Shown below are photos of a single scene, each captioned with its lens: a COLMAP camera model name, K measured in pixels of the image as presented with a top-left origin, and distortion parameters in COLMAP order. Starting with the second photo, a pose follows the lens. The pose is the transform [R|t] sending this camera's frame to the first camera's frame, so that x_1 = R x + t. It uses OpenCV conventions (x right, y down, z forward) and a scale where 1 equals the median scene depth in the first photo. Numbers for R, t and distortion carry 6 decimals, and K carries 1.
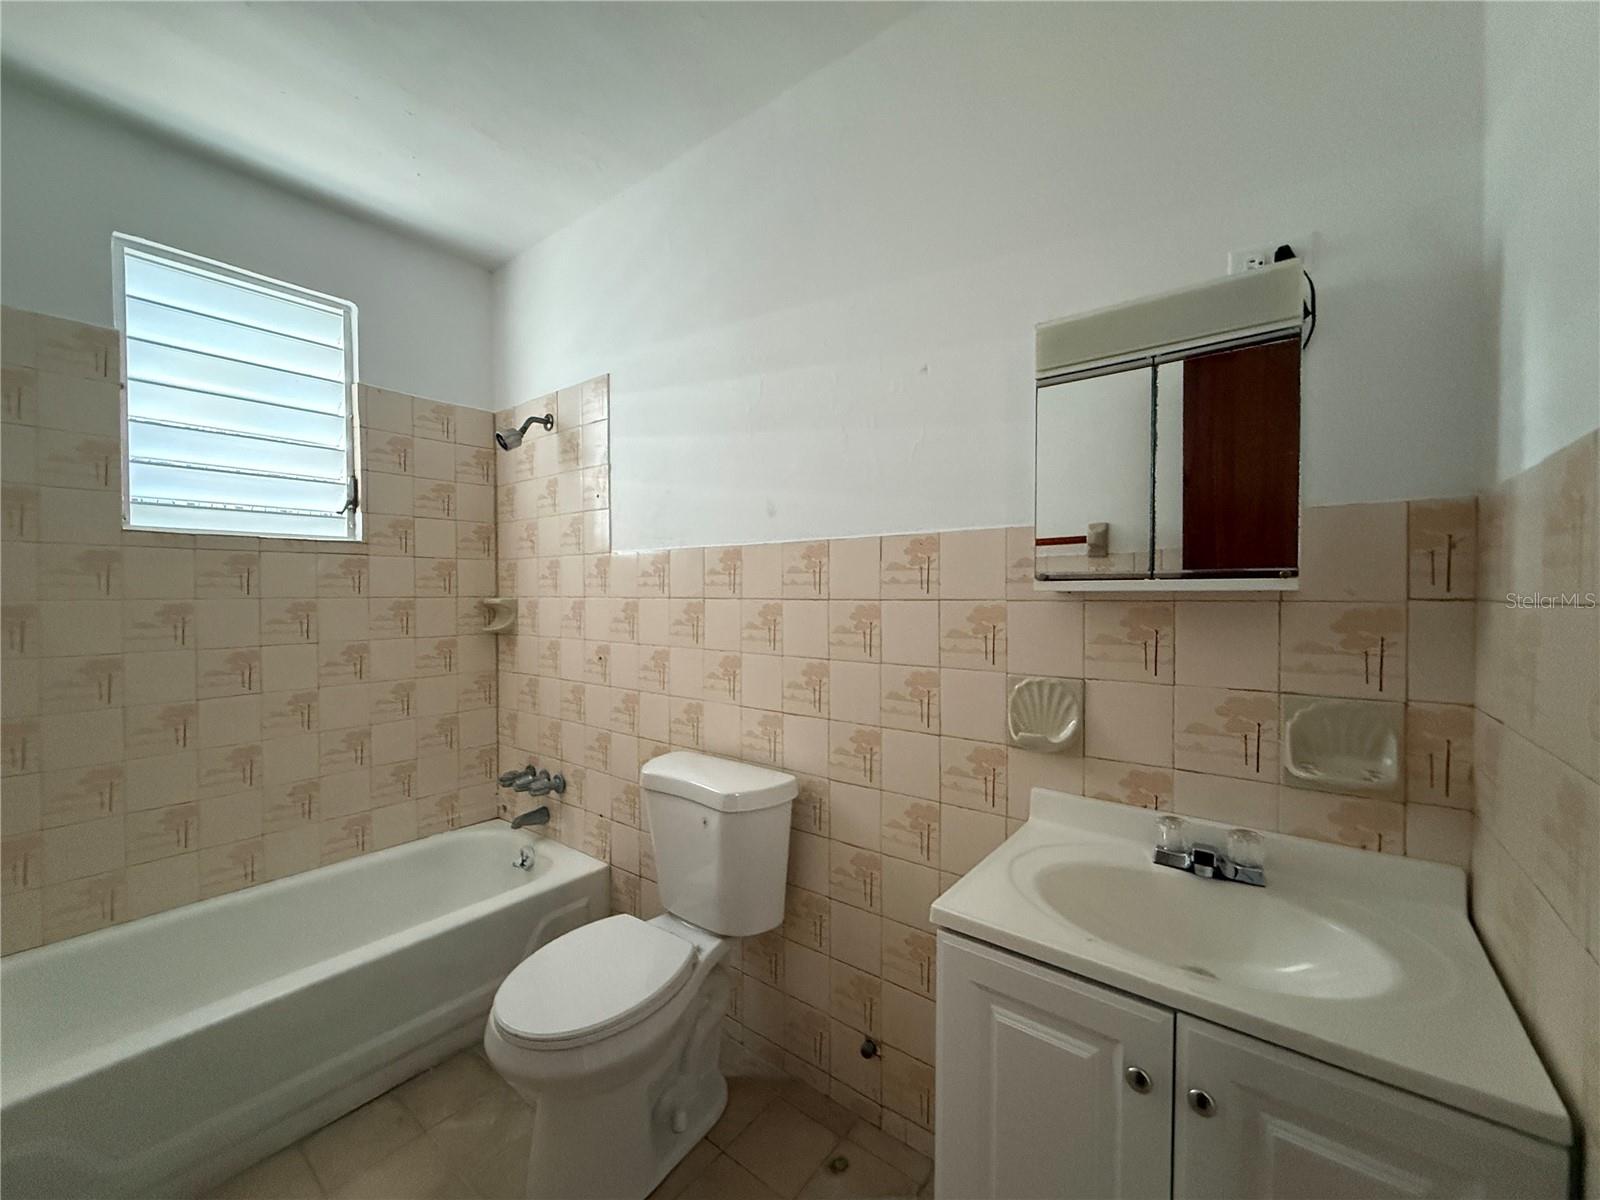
lens RADIAL K [[647.3, 0, 800.0], [0, 647.3, 600.0], [0, 0, 1]] dist [0.002872, 0.000899]
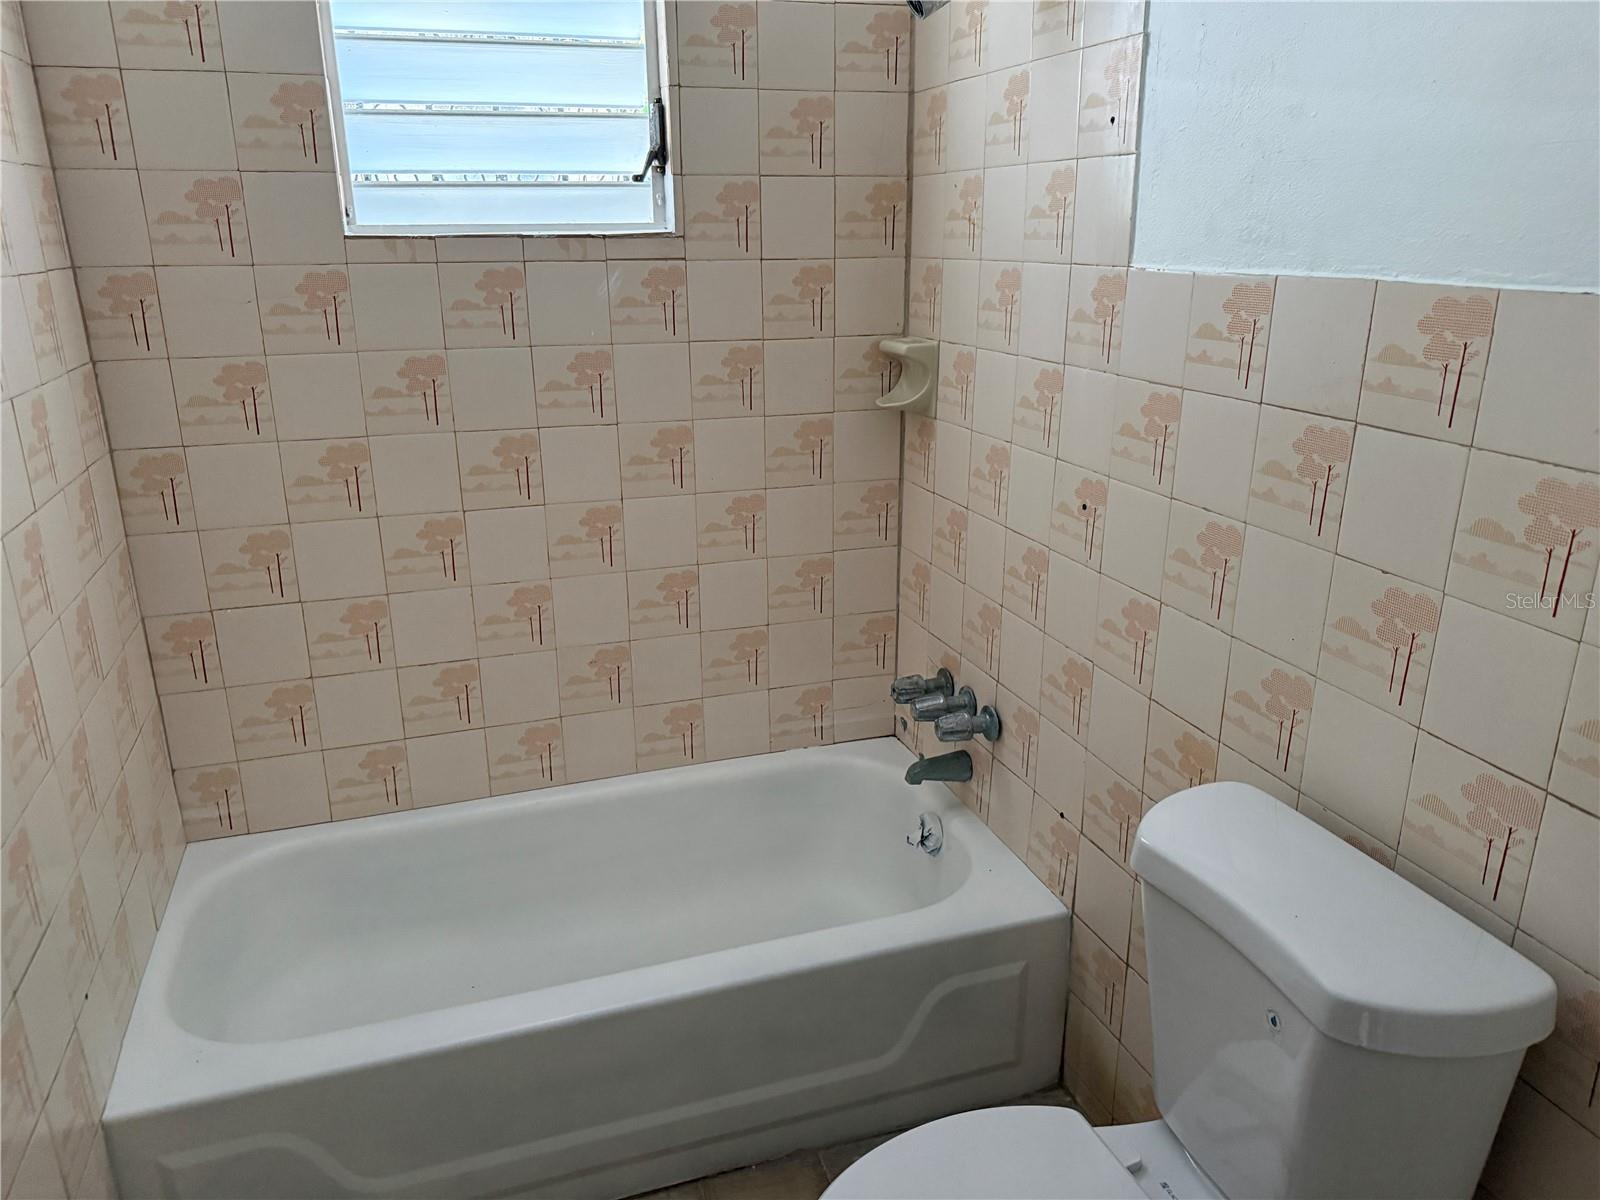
lens RADIAL K [[1135.0, 0, 800.0], [0, 1135.0, 600.0], [0, 0, 1]] dist [0.062028, -0.057836]
pose [[0.834529, 0.171397, -0.523626, -0.041871], [-0.004259, 0.952360, 0.304946, -0.087356], [0.550947, -0.252256, 0.795502, 0.222715]]
